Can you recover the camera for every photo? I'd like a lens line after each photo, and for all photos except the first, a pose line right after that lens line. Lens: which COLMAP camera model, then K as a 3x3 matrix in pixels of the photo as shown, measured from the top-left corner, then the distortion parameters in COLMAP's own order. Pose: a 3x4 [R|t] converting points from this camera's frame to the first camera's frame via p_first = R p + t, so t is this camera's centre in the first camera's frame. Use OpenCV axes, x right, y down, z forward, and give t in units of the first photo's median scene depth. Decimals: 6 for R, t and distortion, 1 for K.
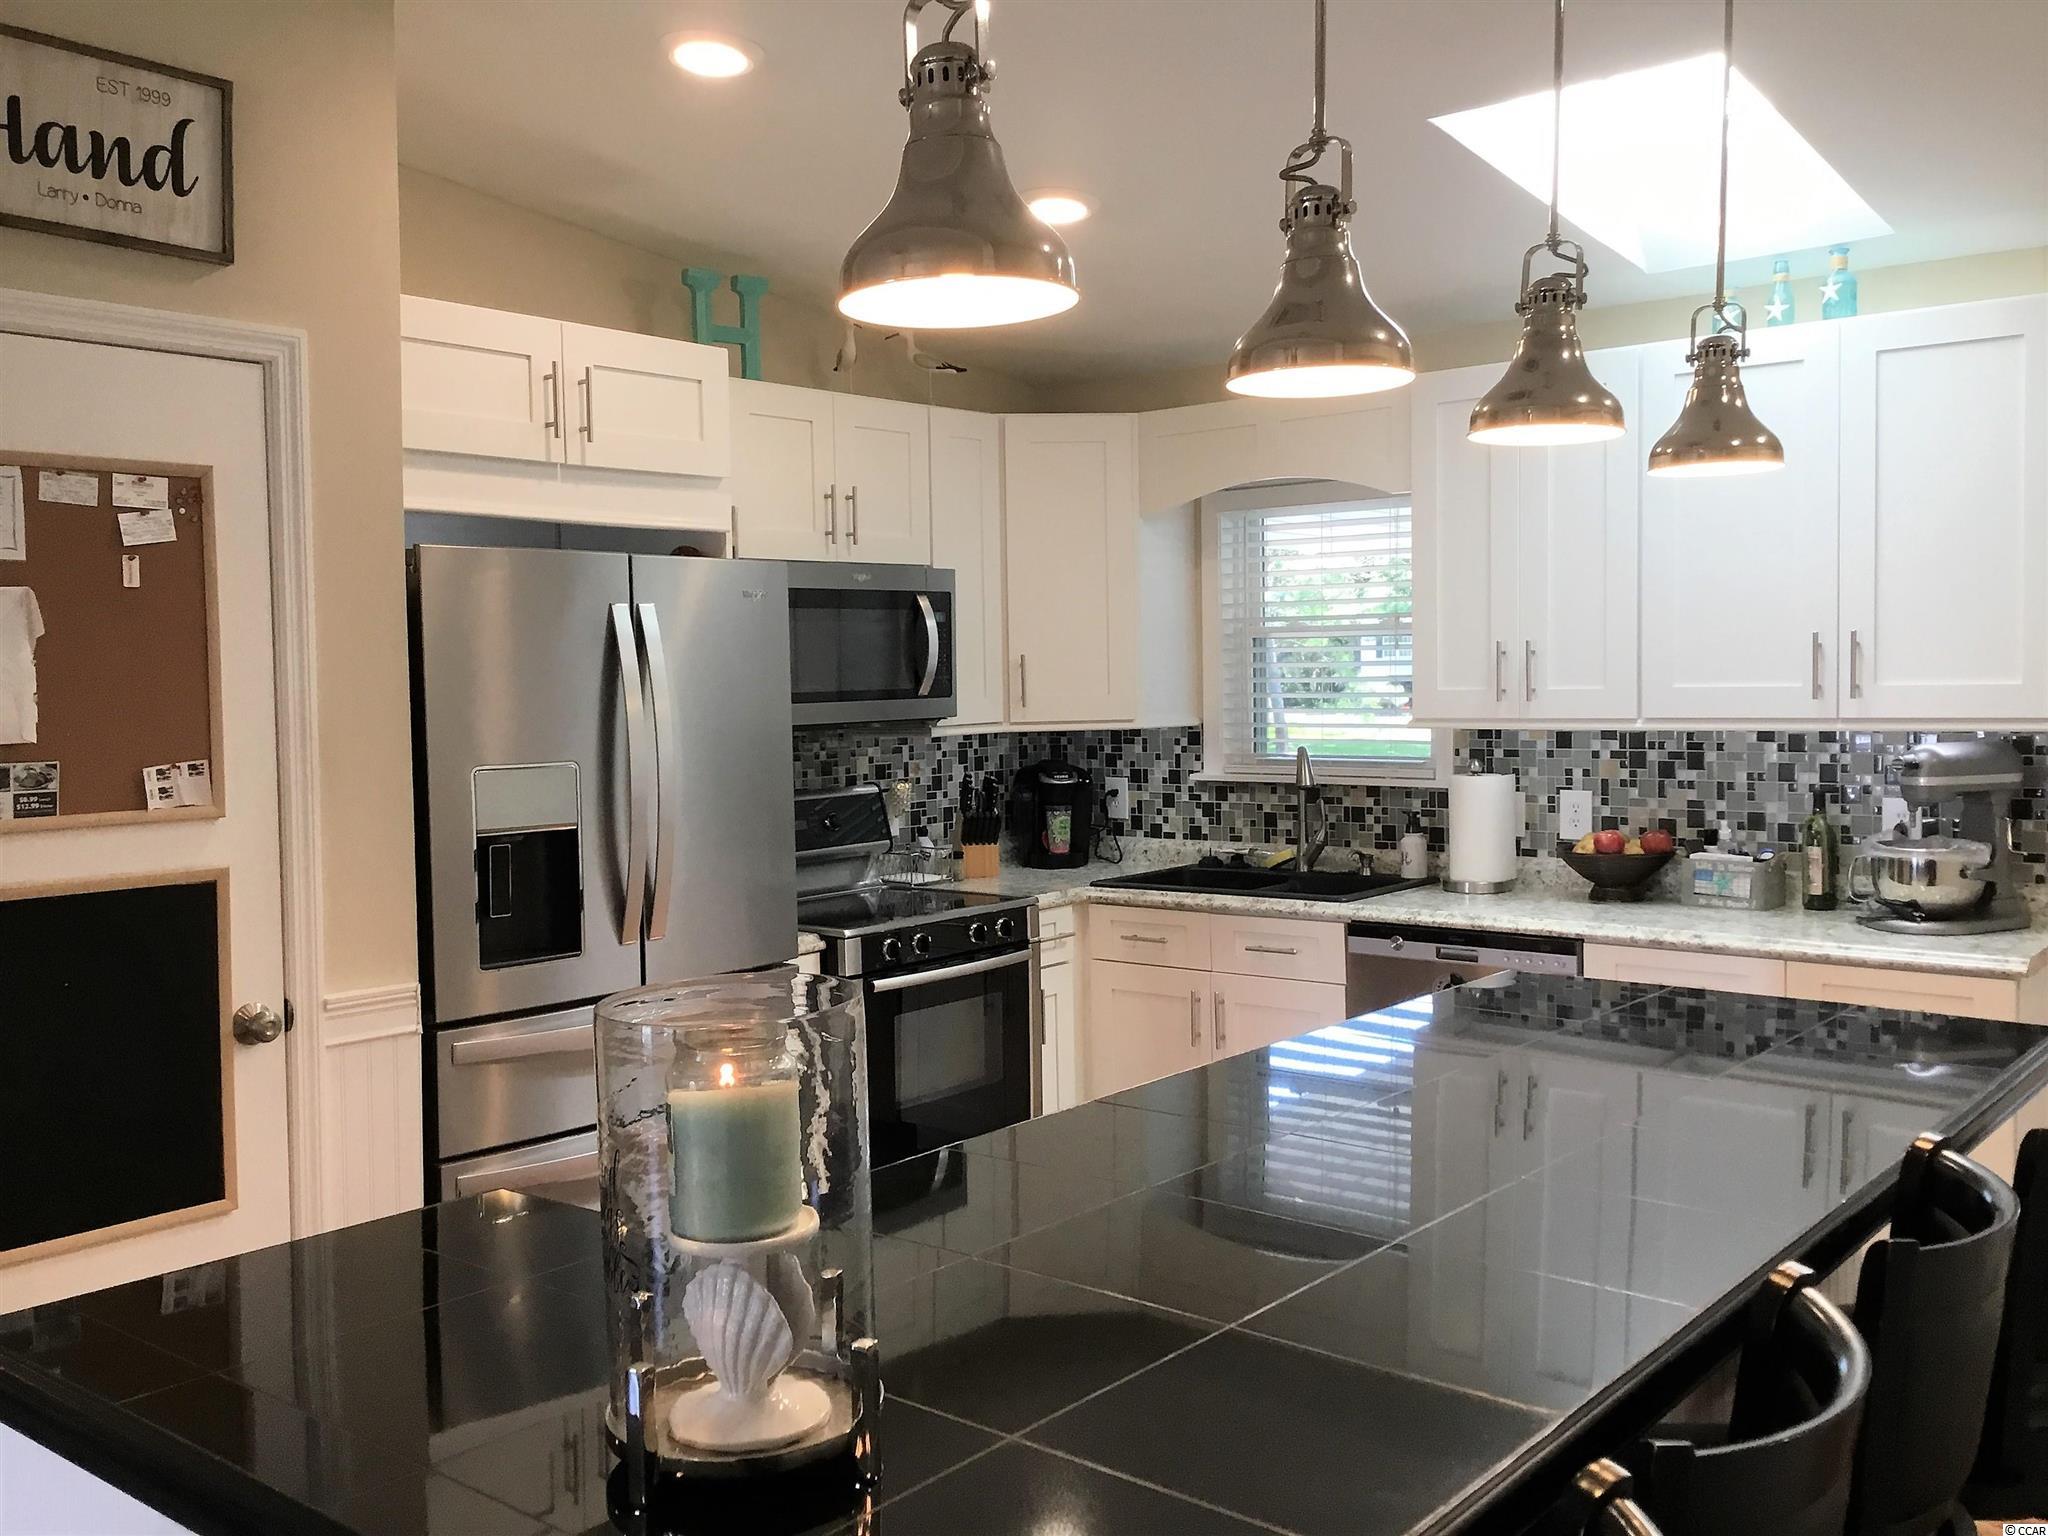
lens RADIAL K [[1857.5, 0, 1035.6], [0, 1857.5, 764.9], [0, 0, 1]] dist [0.091765, -0.159353]
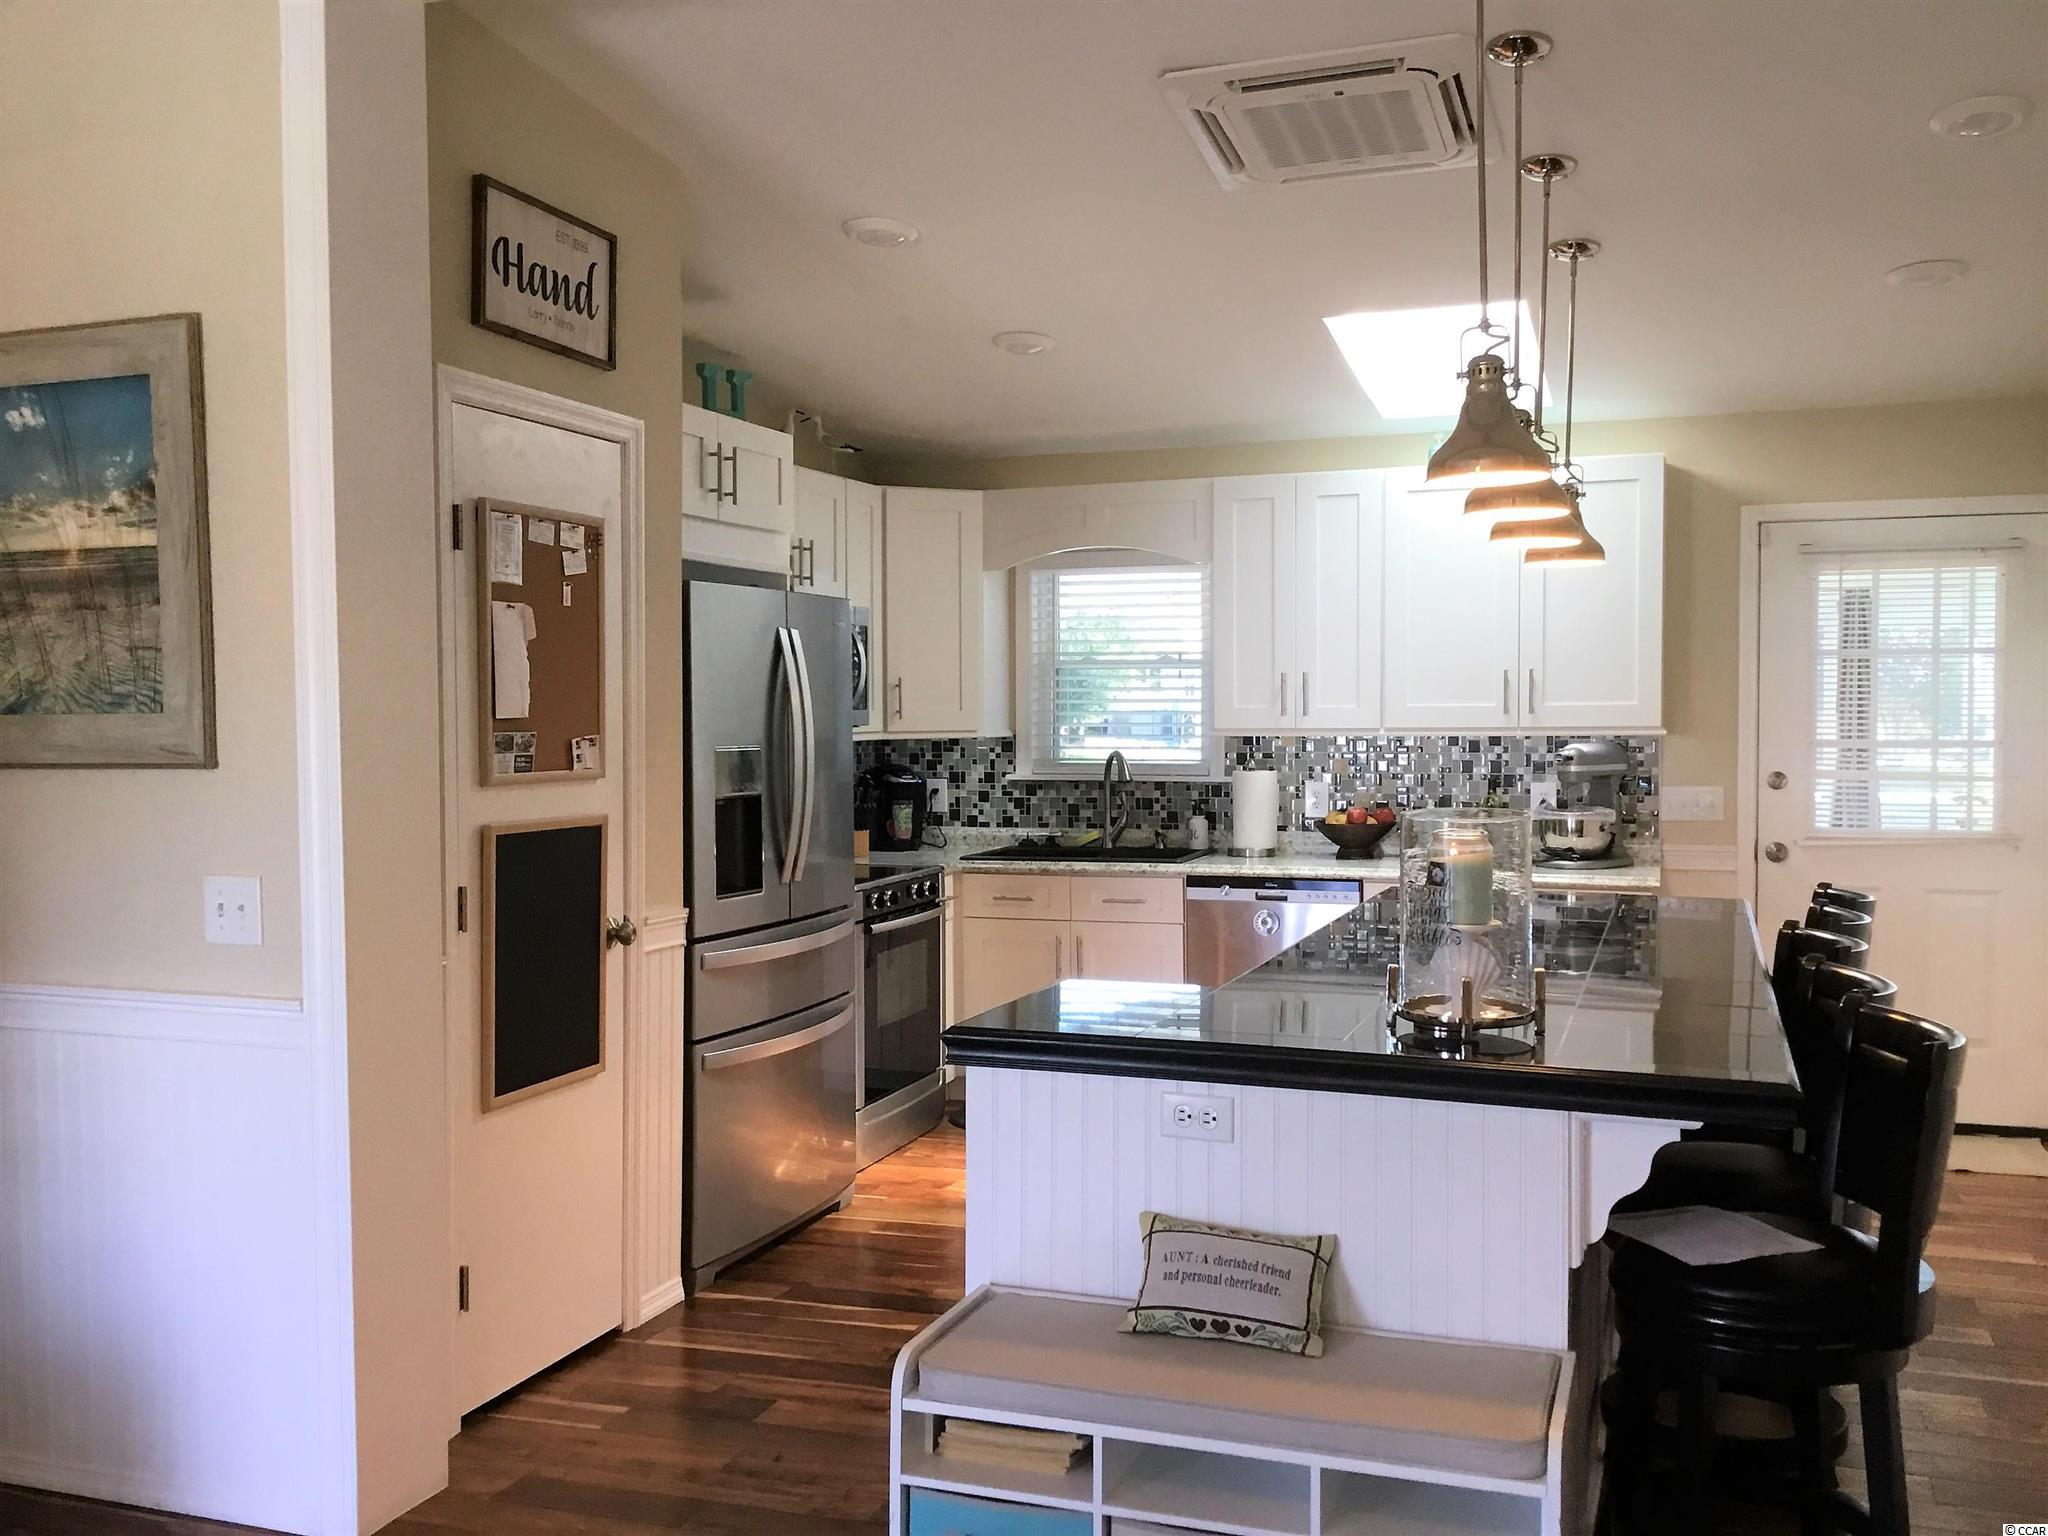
lens RADIAL K [[1857.5, 0, 1027.5], [0, 1857.5, 776.0], [0, 0, 1]] dist [0.091765, -0.159353]
pose [[0.943677, 0.000133, 0.330868, -0.394607], [0.006236, 0.999815, -0.018188, 0.035293], [-0.330810, 0.019227, 0.943502, -0.244103]]
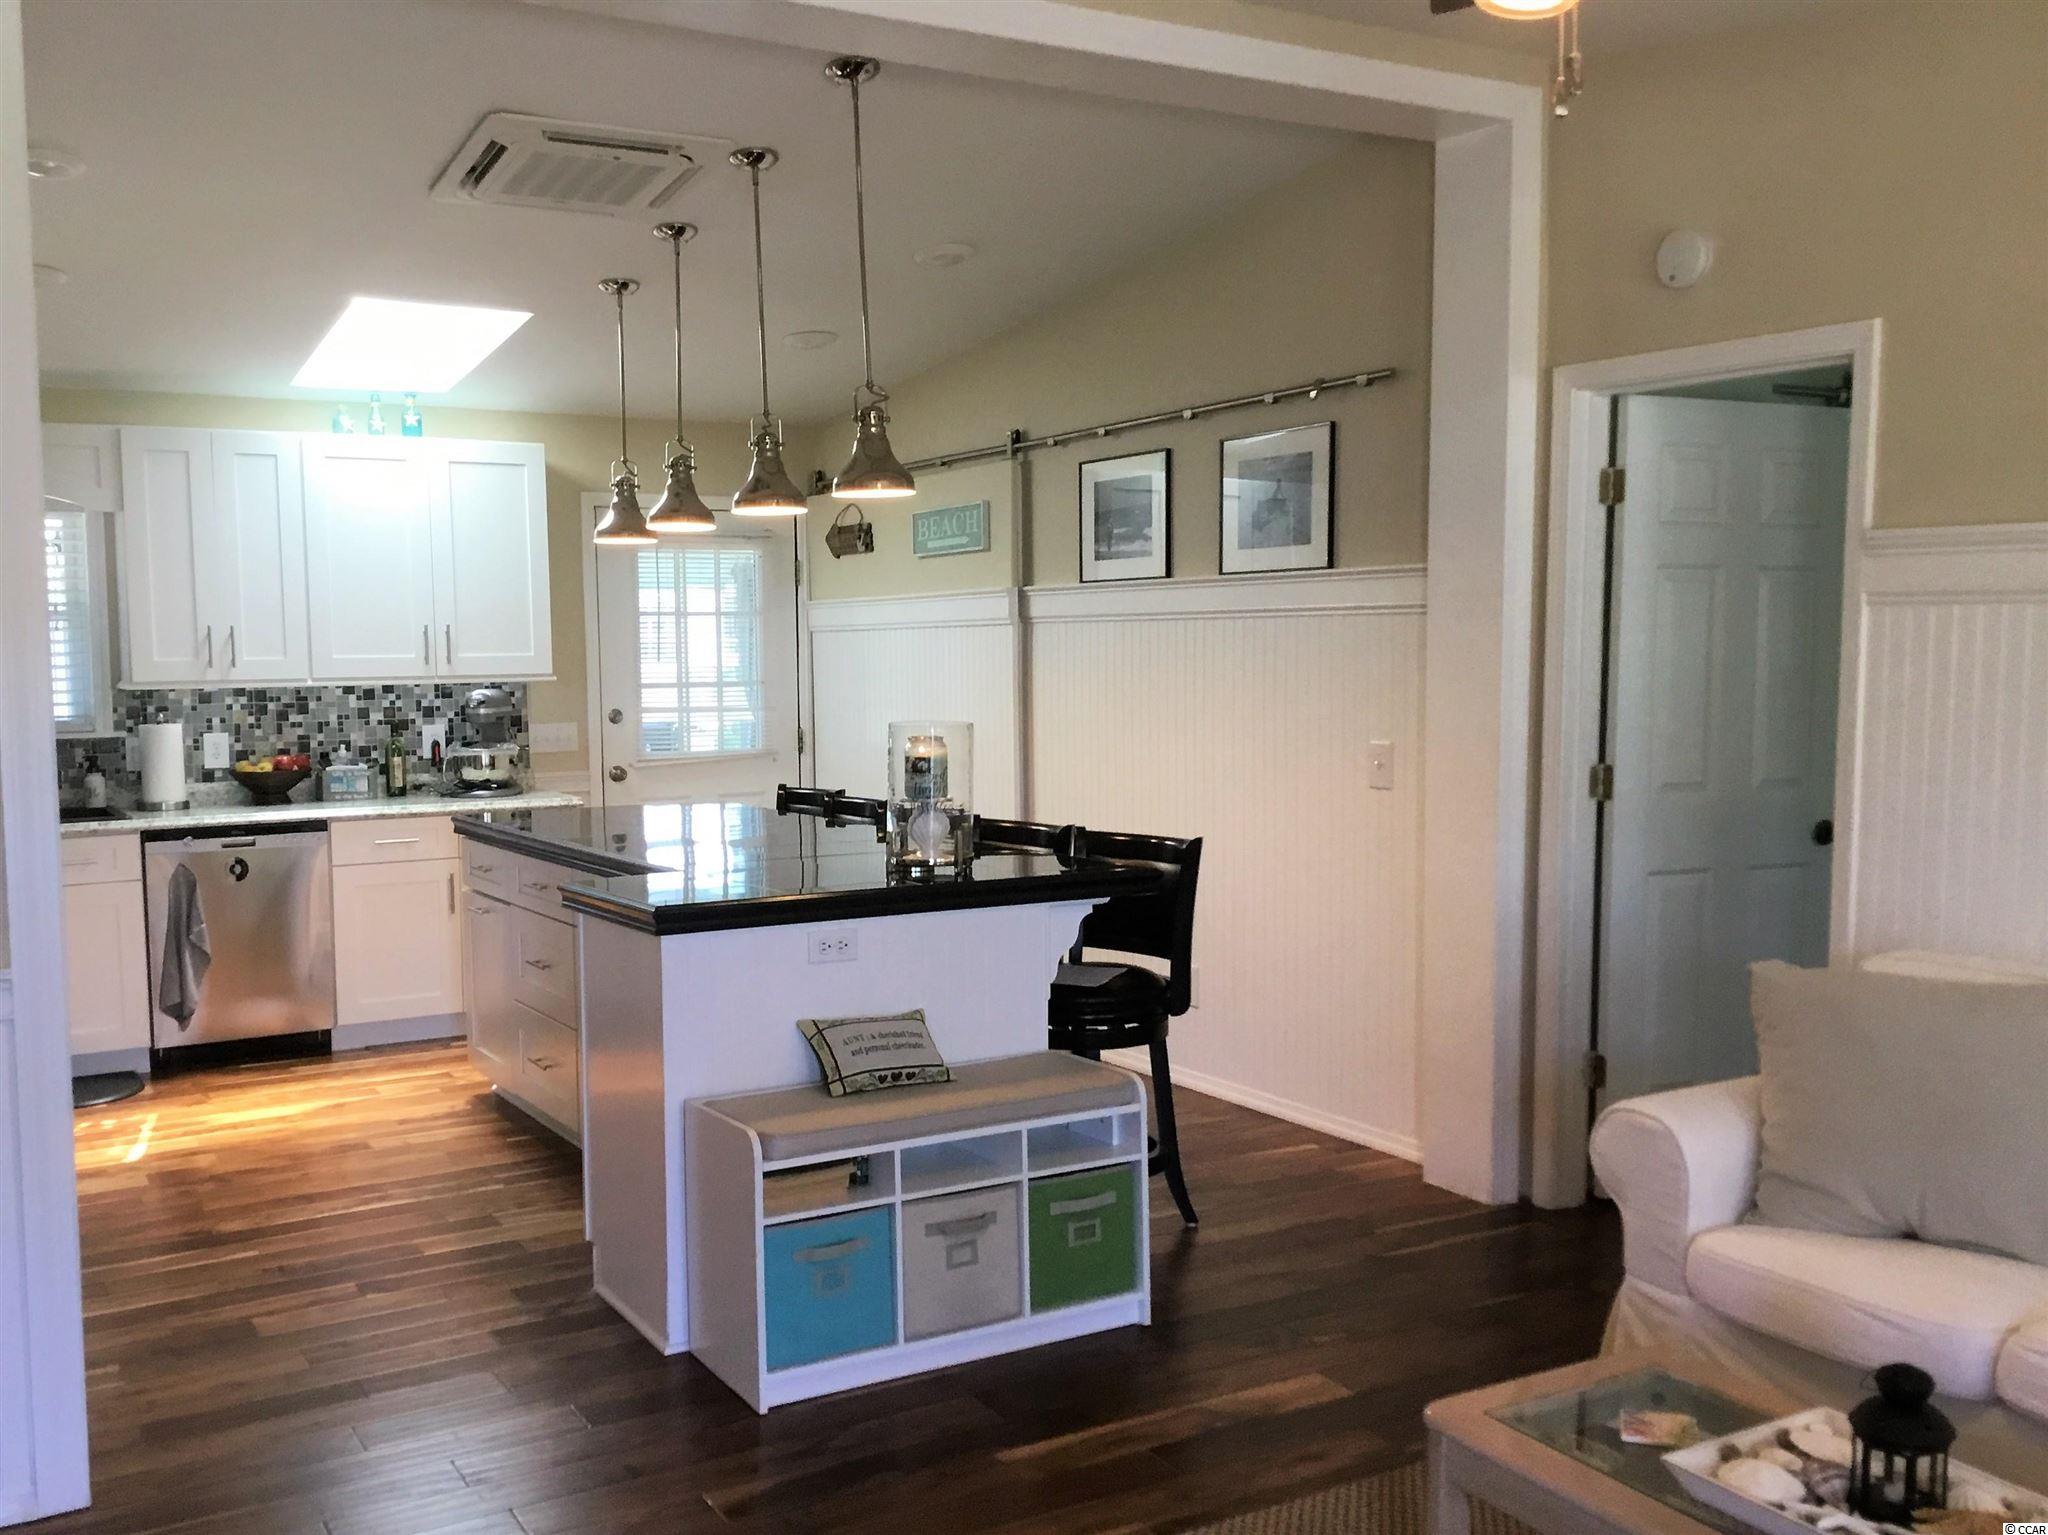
lens RADIAL K [[1857.5, 0, 1030.4], [0, 1857.5, 825.8], [0, 0, 1]] dist [0.091765, -0.159353]
pose [[0.343233, -0.077804, 0.936022, -0.892838], [0.058130, 0.996412, 0.061507, 0.034021], [-0.937450, 0.033300, 0.346525, -0.071475]]
